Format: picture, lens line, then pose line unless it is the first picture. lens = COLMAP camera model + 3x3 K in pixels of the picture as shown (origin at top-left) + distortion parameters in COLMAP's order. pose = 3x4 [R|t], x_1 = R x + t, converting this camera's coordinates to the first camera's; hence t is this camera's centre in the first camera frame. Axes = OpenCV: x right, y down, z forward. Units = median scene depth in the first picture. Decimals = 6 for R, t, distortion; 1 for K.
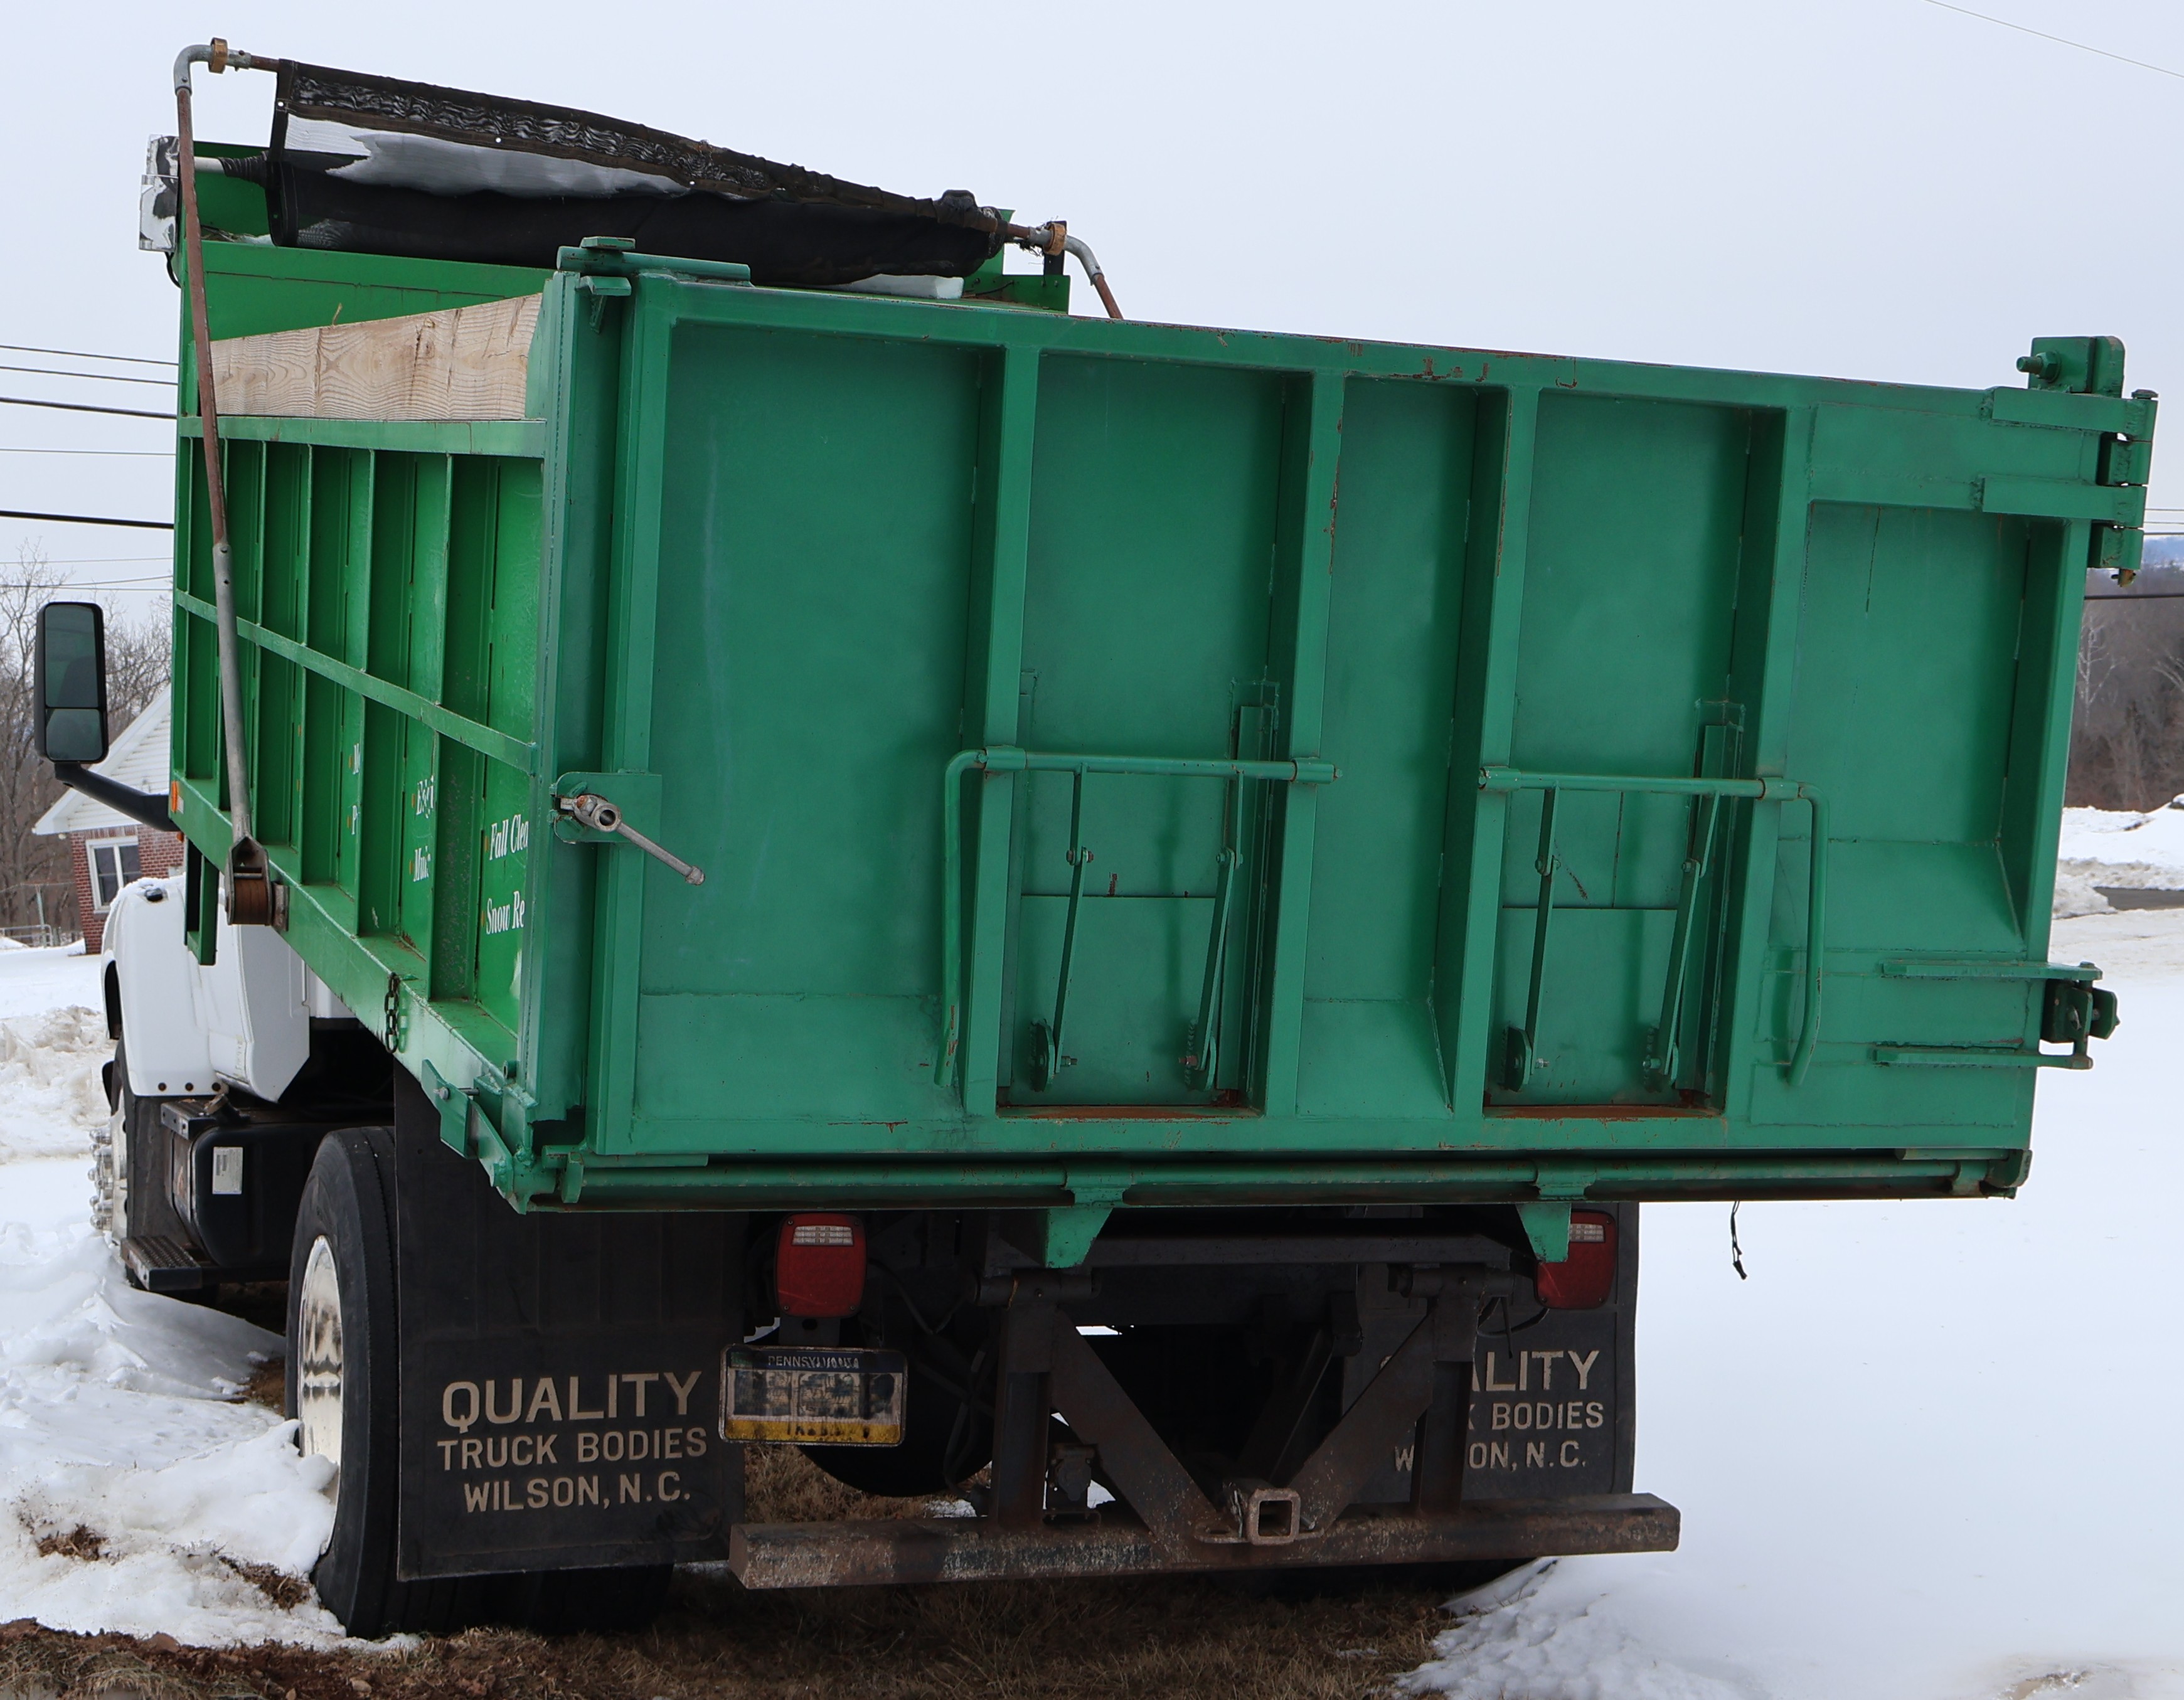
lens RADIAL K [[3638.5, 0, 1093.0], [0, 3638.5, 987.2], [0, 0, 1]] dist [0.011351, -0.055366]
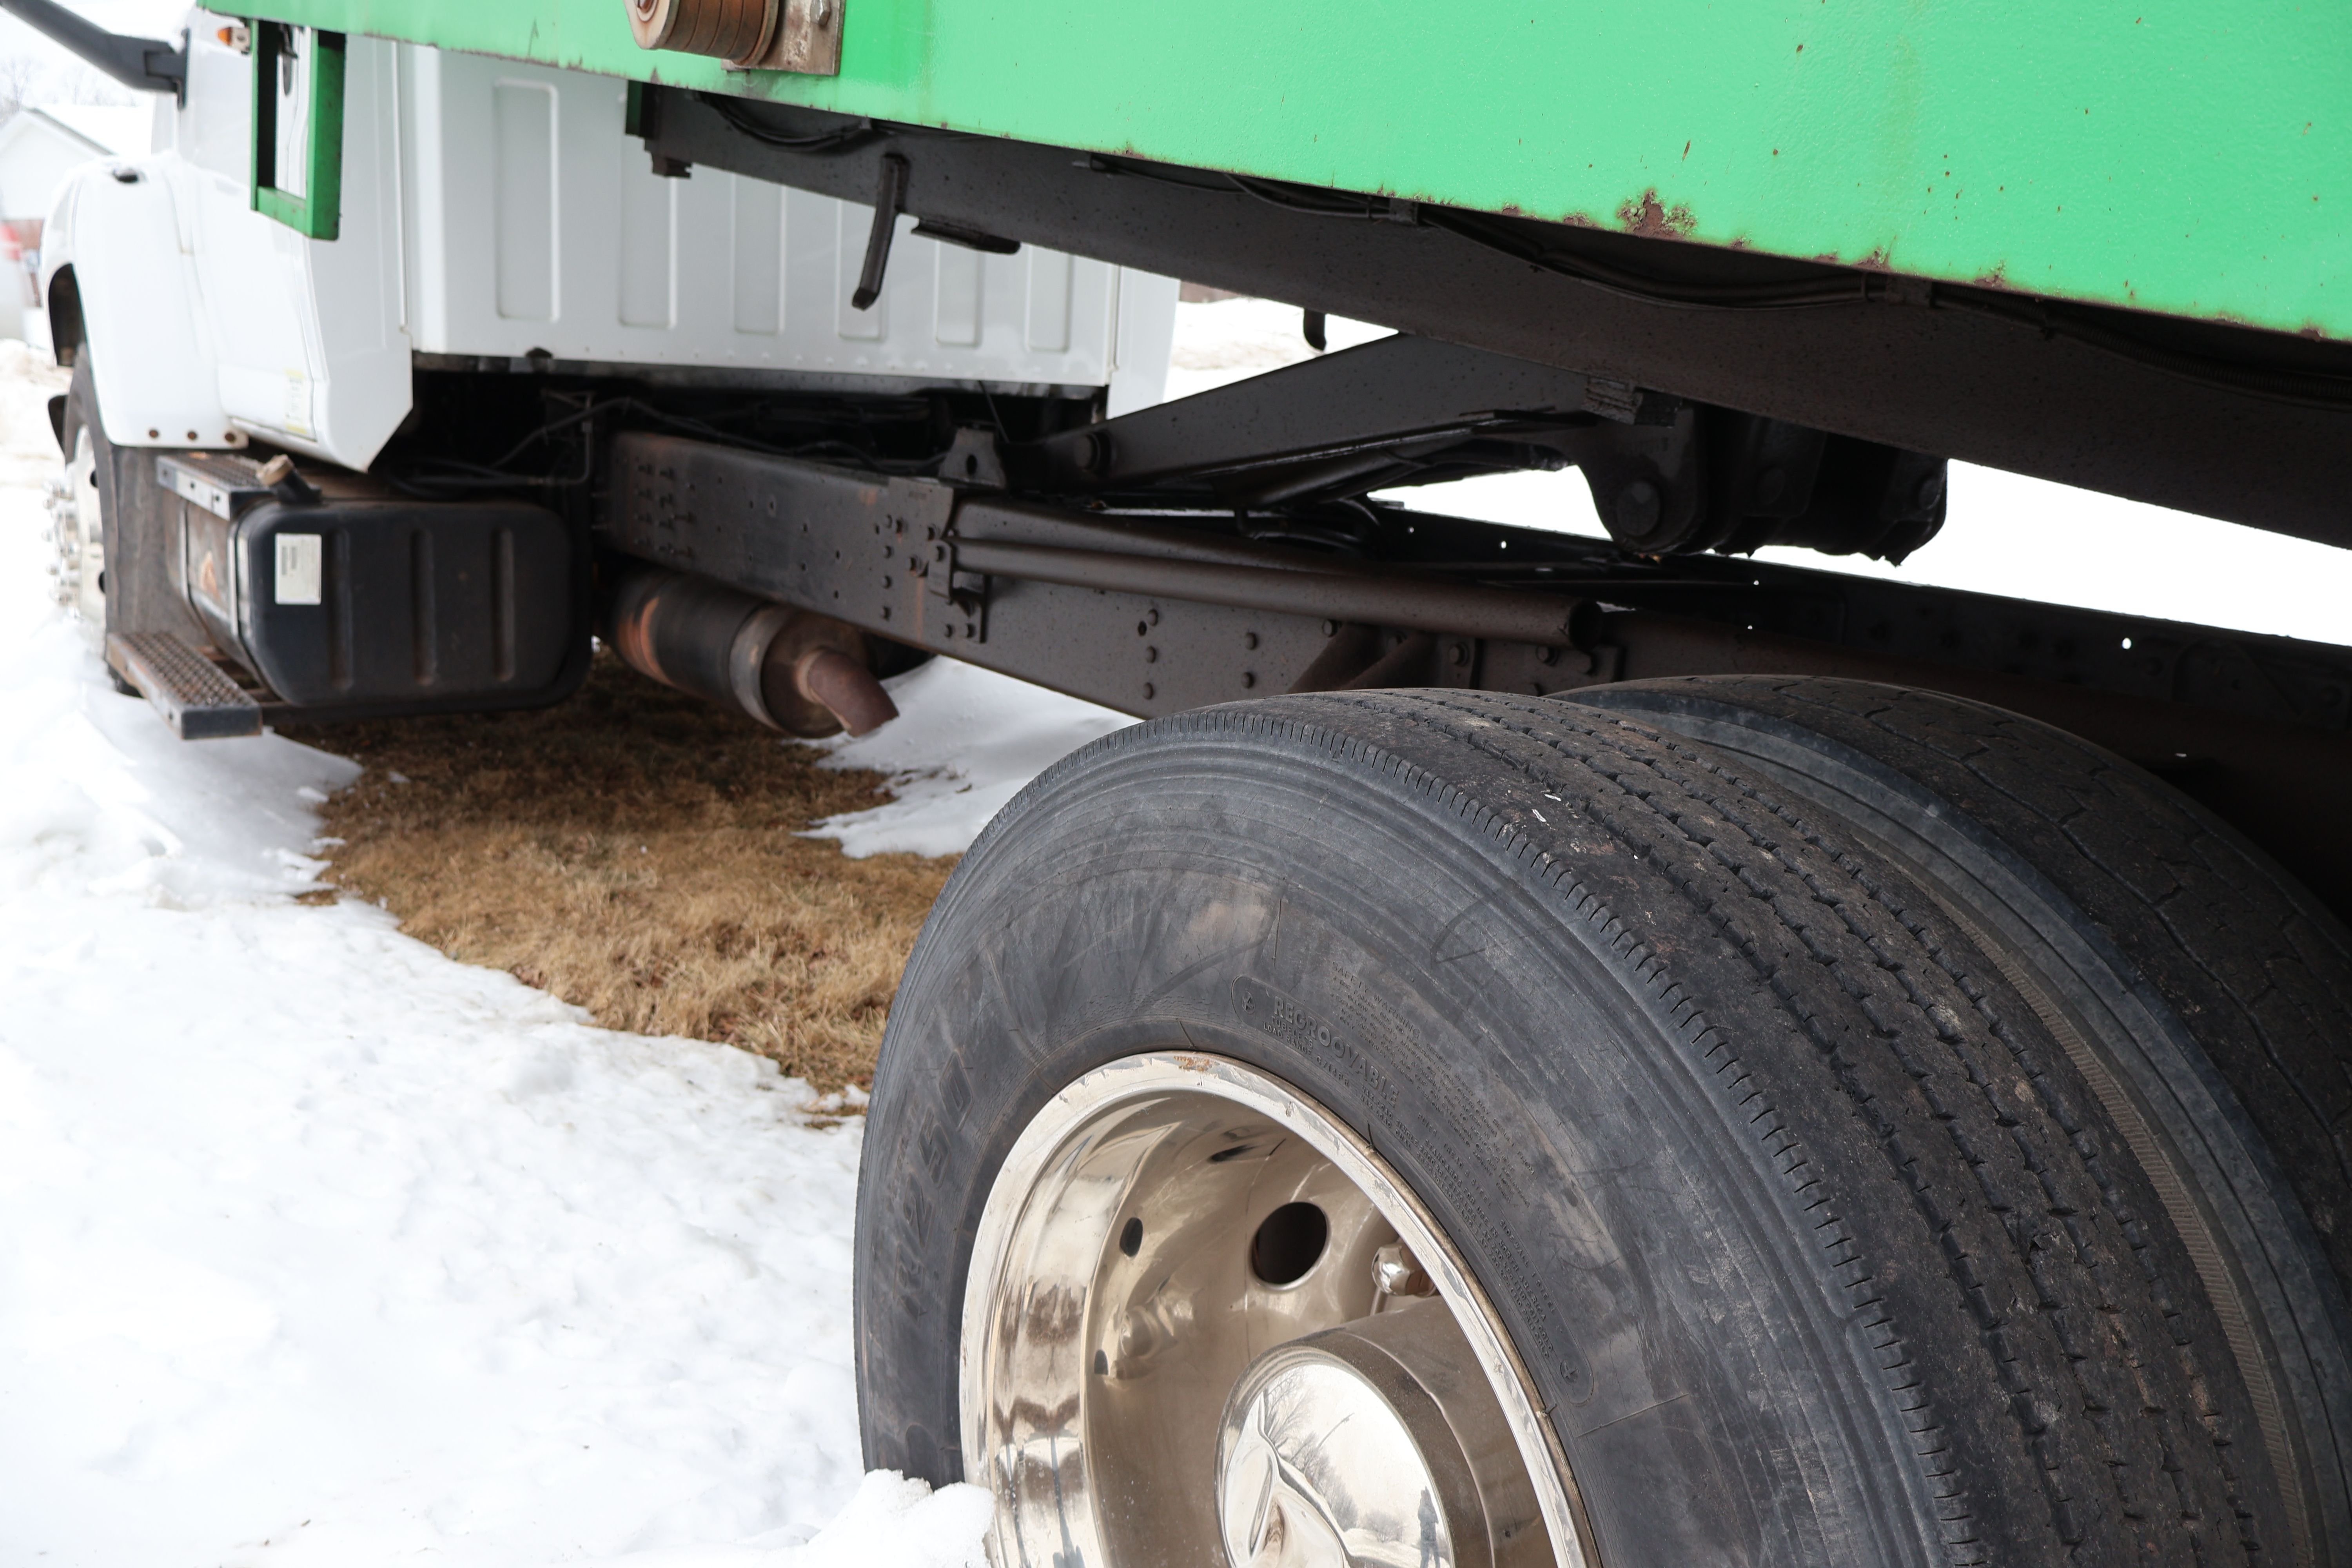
lens RADIAL K [[1955.0, 0, 1176.0], [0, 1955.0, 784.0], [0, 0, 1]] dist [0.000626, -0.011334]
pose [[0.960207, 0.000436, 0.279288, -0.196268], [-0.055368, 0.980448, 0.188828, 0.012157], [-0.273745, -0.196777, 0.941458, 0.647504]]
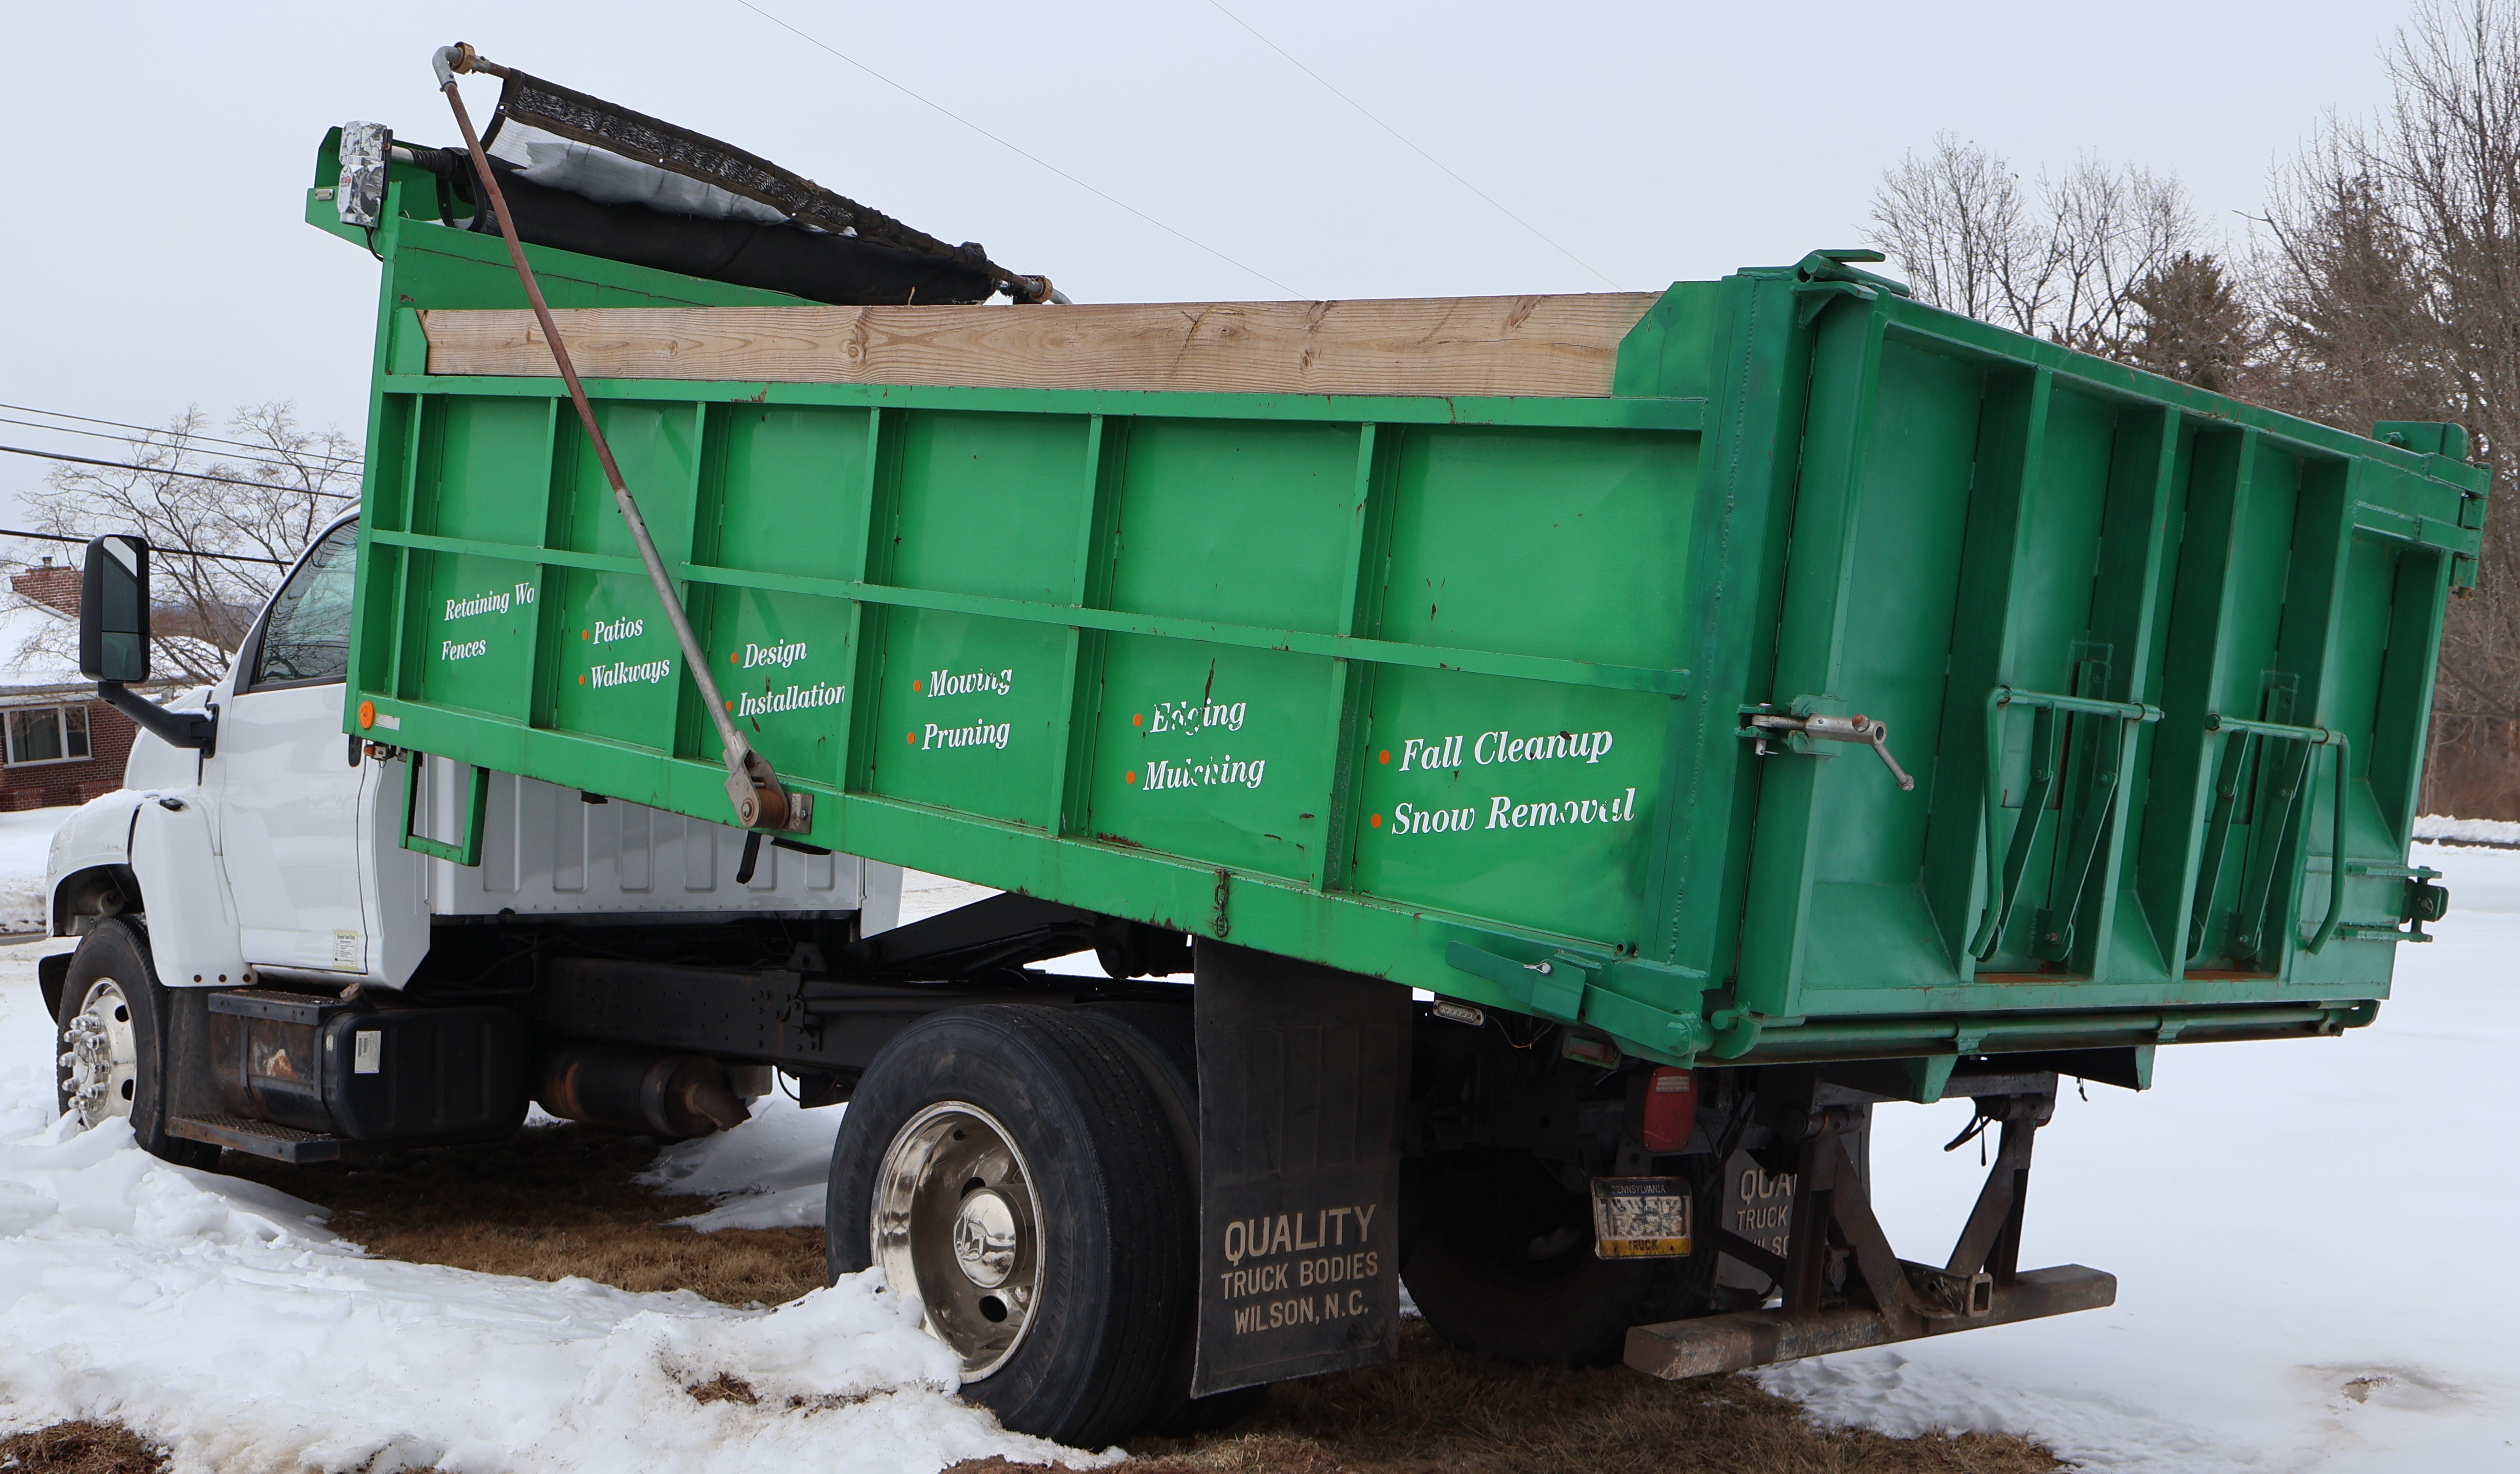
lens RADIAL K [[2718.6, 0, 1260.5], [0, 2718.6, 808.8], [0, 0, 1]] dist [0.007060, 0.009605]
pose [[0.914230, 0.014741, 0.404927, -0.353071], [-0.001041, 0.999420, -0.034032, 0.004600], [-0.405194, 0.030691, 0.913716, 0.138065]]
